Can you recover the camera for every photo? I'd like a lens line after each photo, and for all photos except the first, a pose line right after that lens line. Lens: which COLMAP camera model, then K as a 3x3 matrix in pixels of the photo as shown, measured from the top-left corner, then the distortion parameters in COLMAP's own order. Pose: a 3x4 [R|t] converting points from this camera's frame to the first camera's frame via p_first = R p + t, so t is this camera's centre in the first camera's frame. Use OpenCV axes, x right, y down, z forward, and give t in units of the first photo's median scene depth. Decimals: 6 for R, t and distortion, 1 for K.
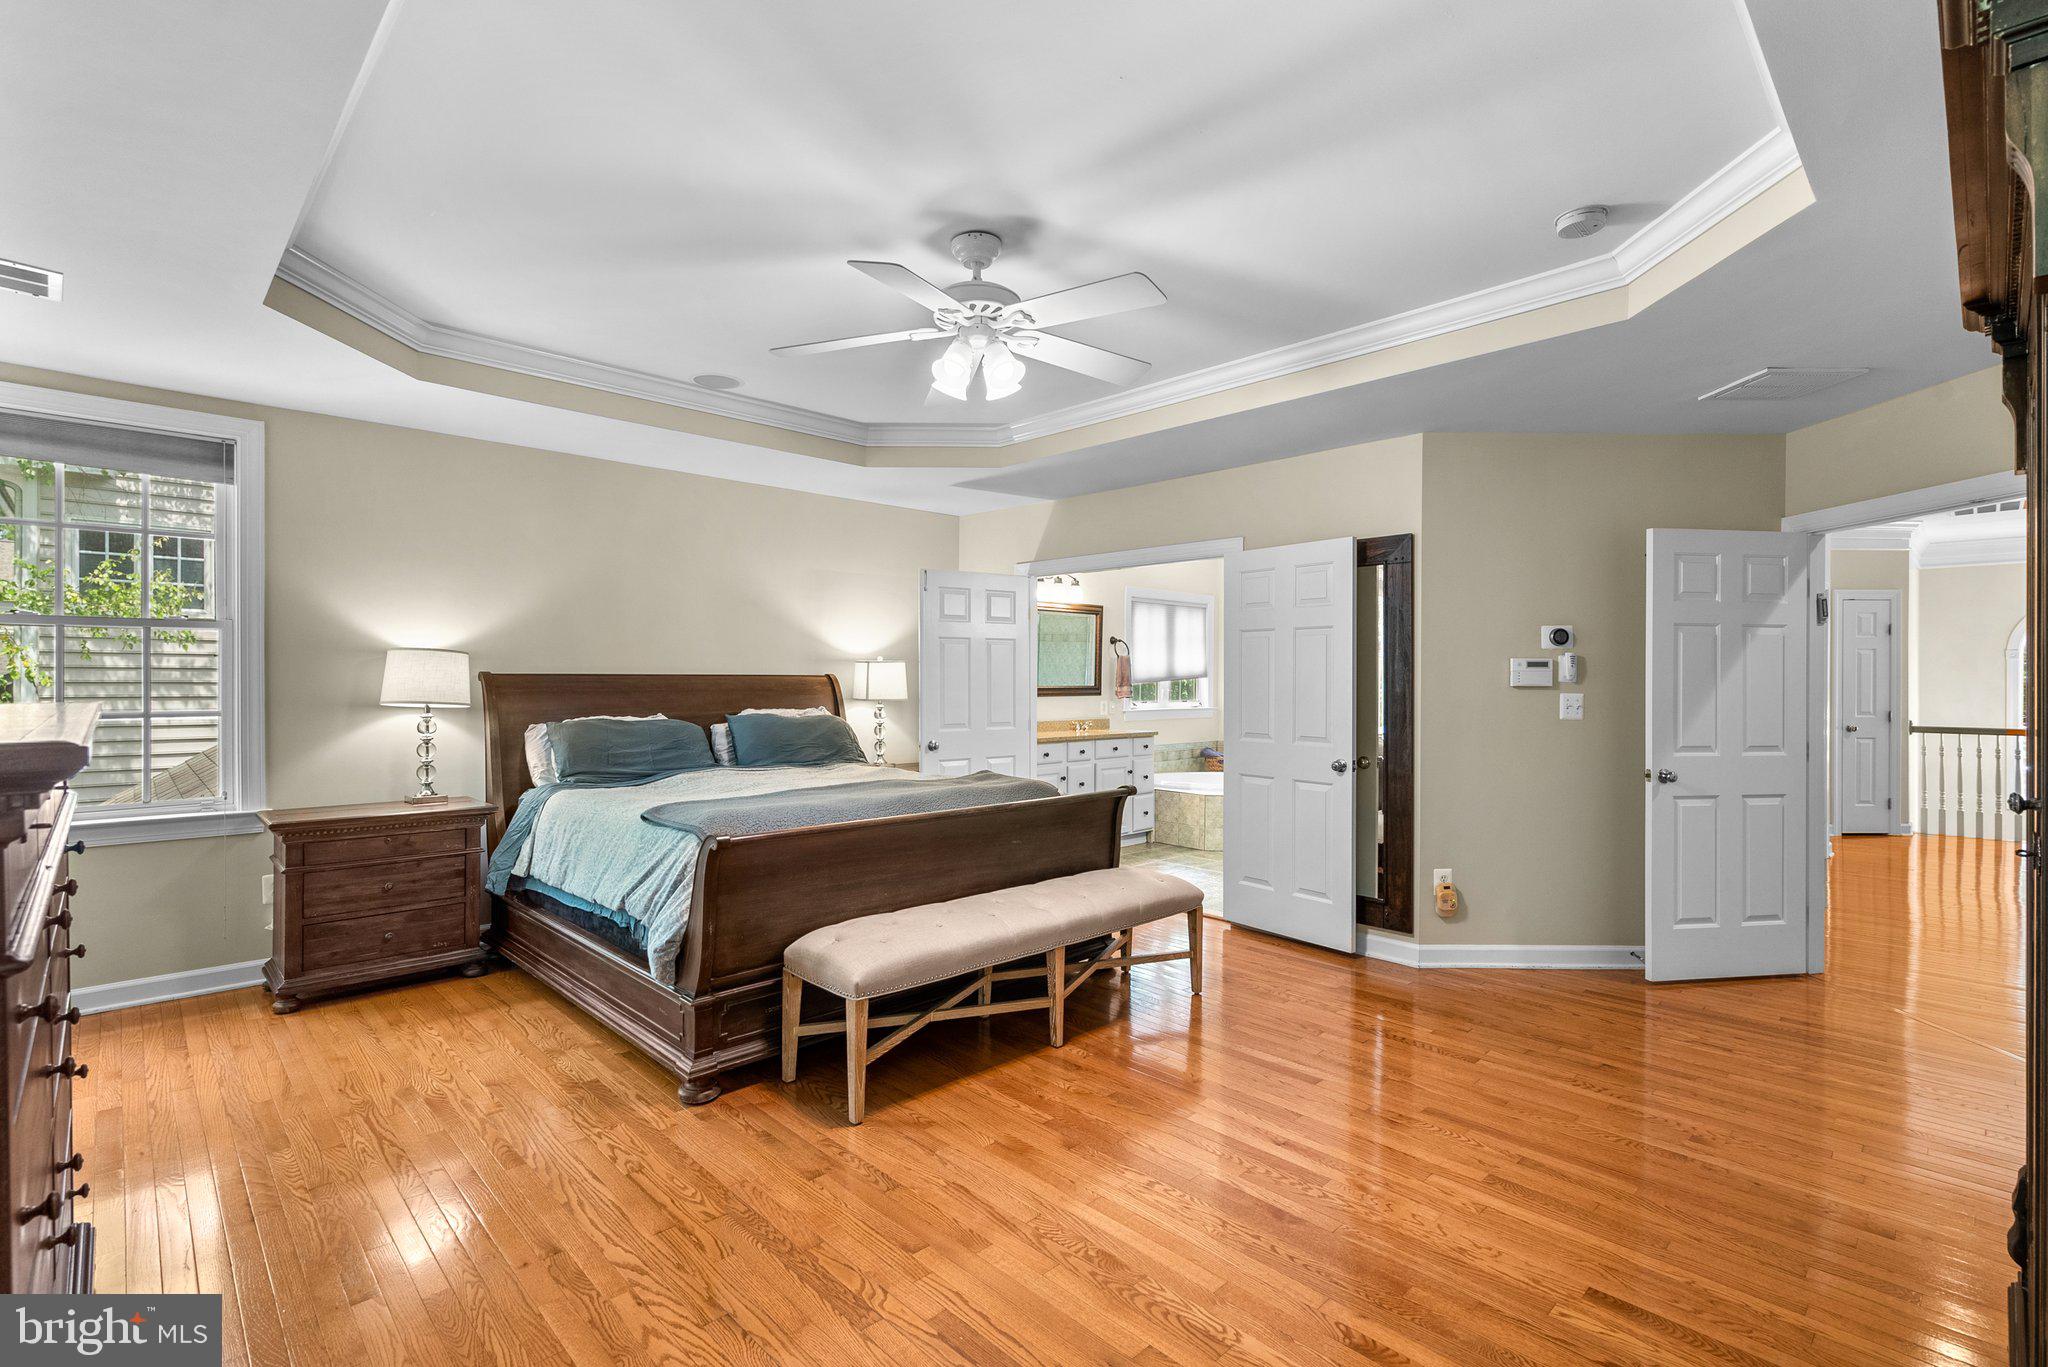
lens RADIAL K [[948.5, 0, 1032.5], [0, 948.5, 683.4], [0, 0, 1]] dist [-0.004017, 0.002919]
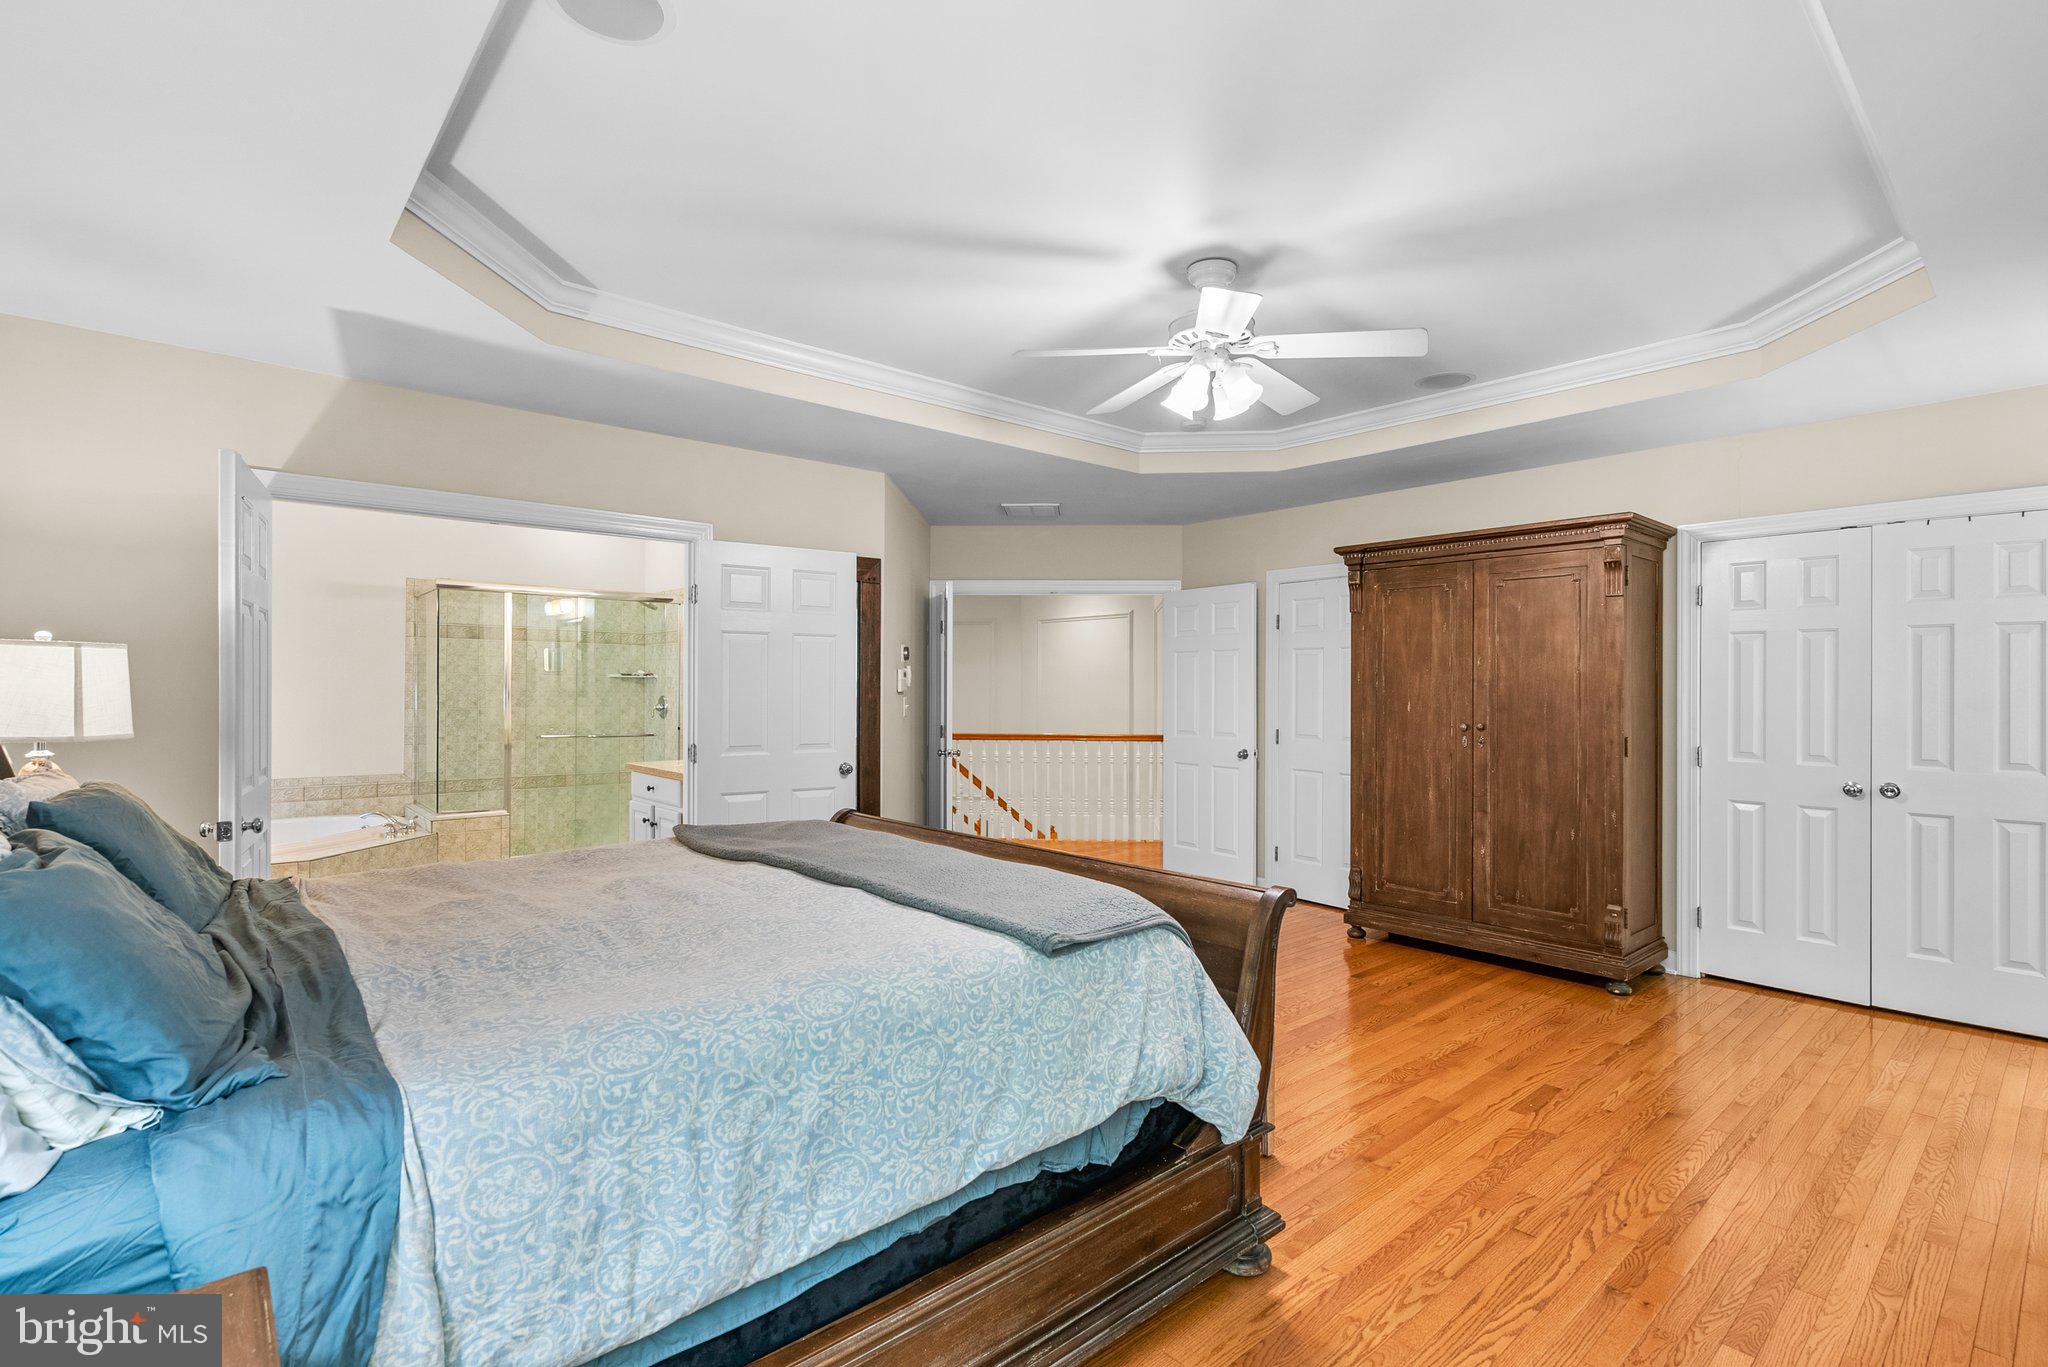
lens RADIAL K [[948.5, 0, 1030.5], [0, 948.5, 694.1], [0, 0, 1]] dist [-0.004017, 0.002919]
pose [[0.049968, -0.013811, 0.998655, -0.963956], [-0.000195, 0.999904, 0.013838, -0.013966], [-0.998751, -0.000887, 0.049960, 0.999041]]
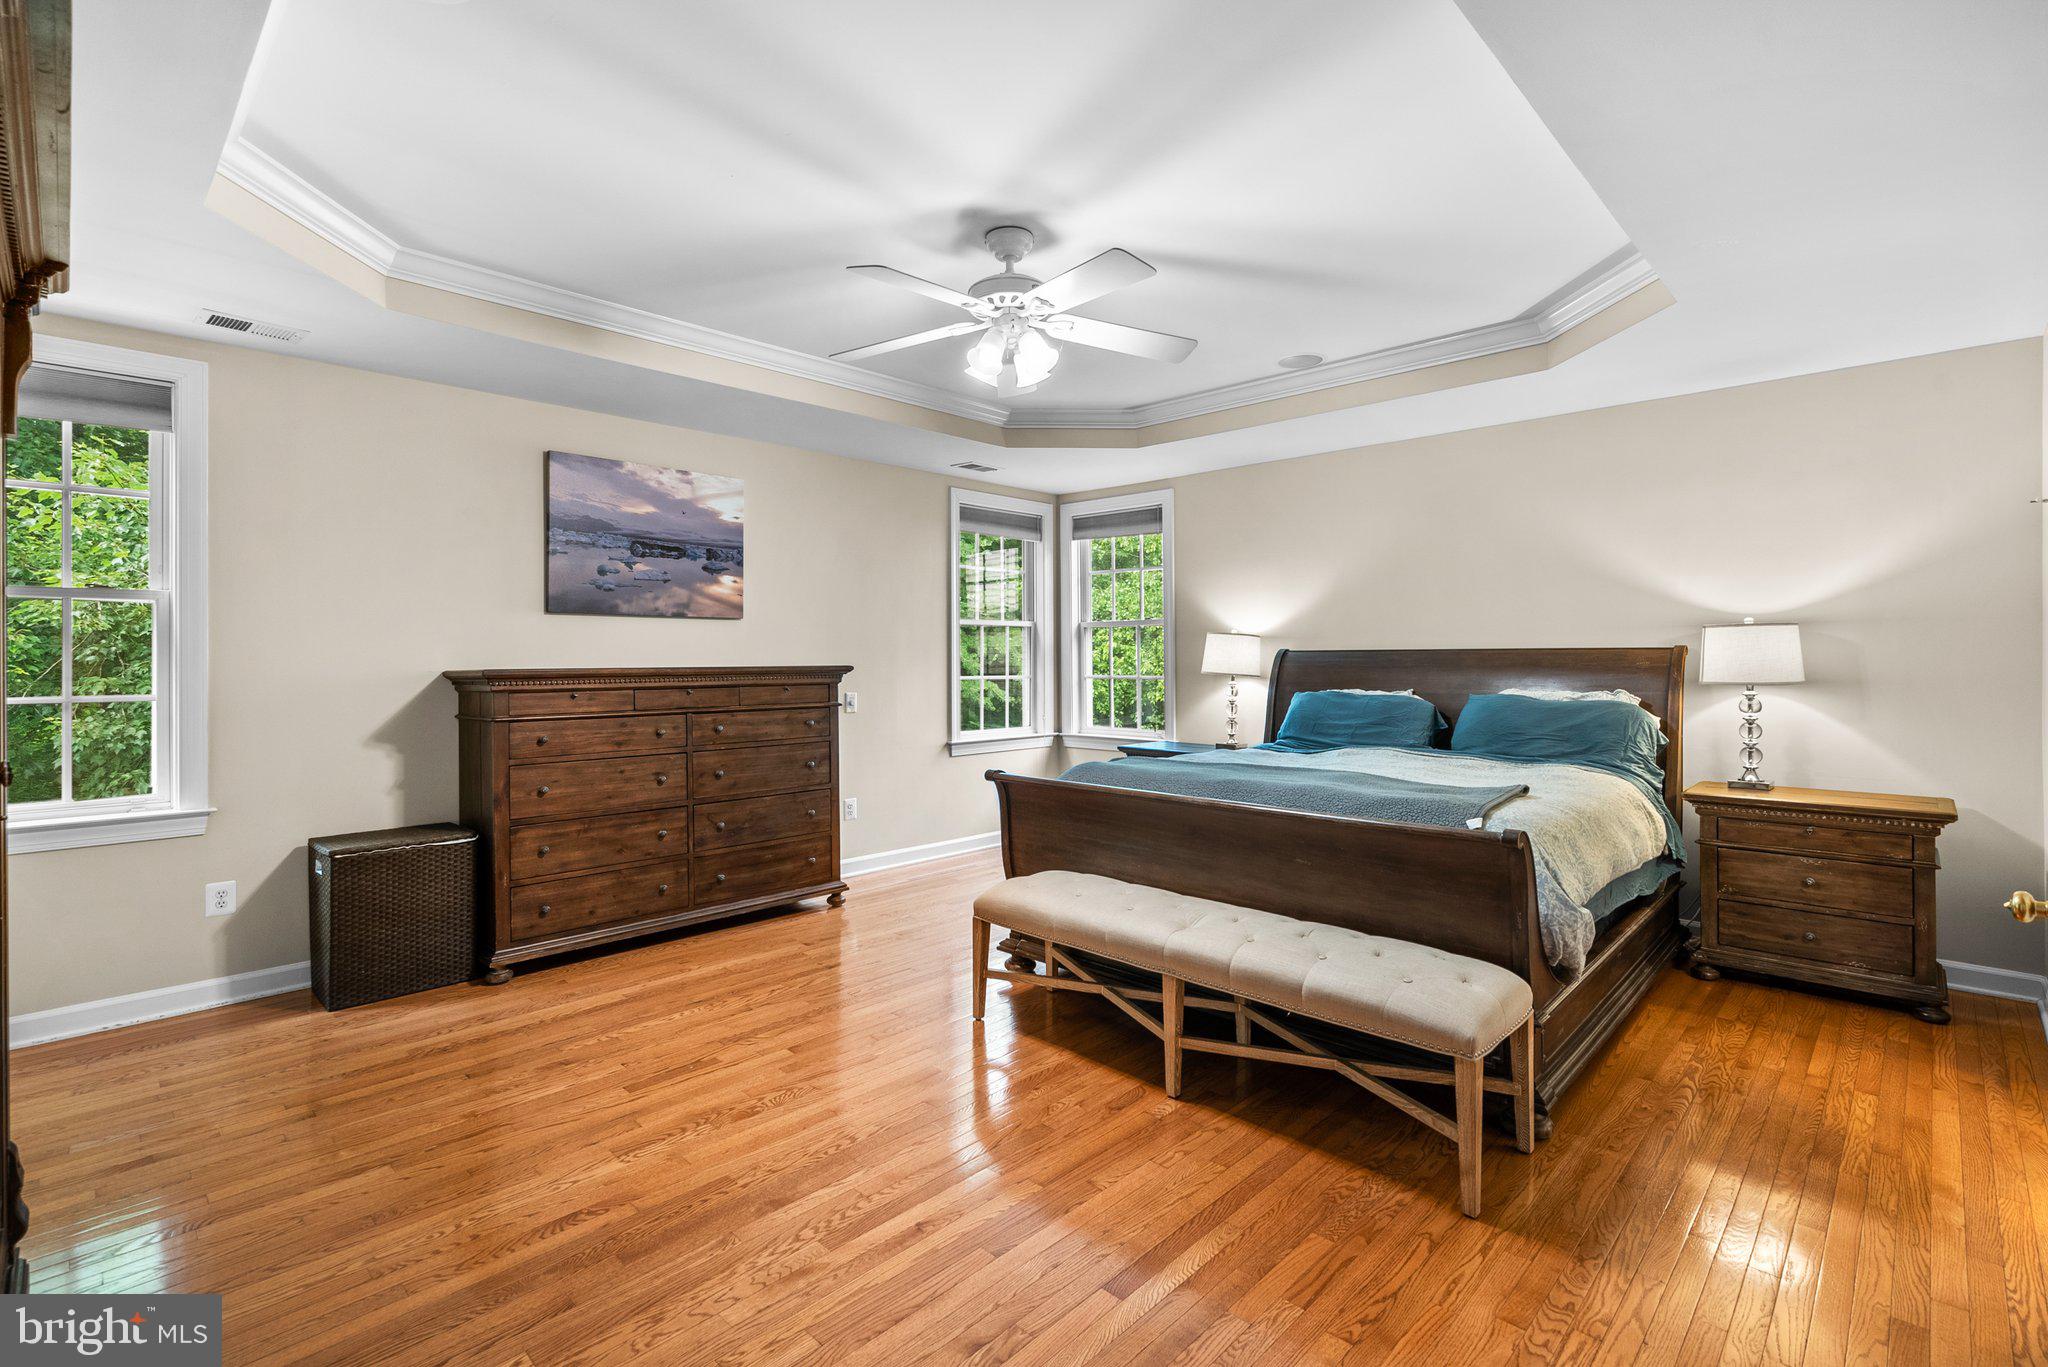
lens RADIAL K [[948.5, 0, 1022.0], [0, 948.5, 668.1], [0, 0, 1]] dist [-0.004017, 0.002919]
pose [[0.013416, 0.010364, -0.999856, 0.863472], [-0.001587, 0.999945, 0.010344, -0.000092], [0.999909, 0.001448, 0.013432, 0.869494]]
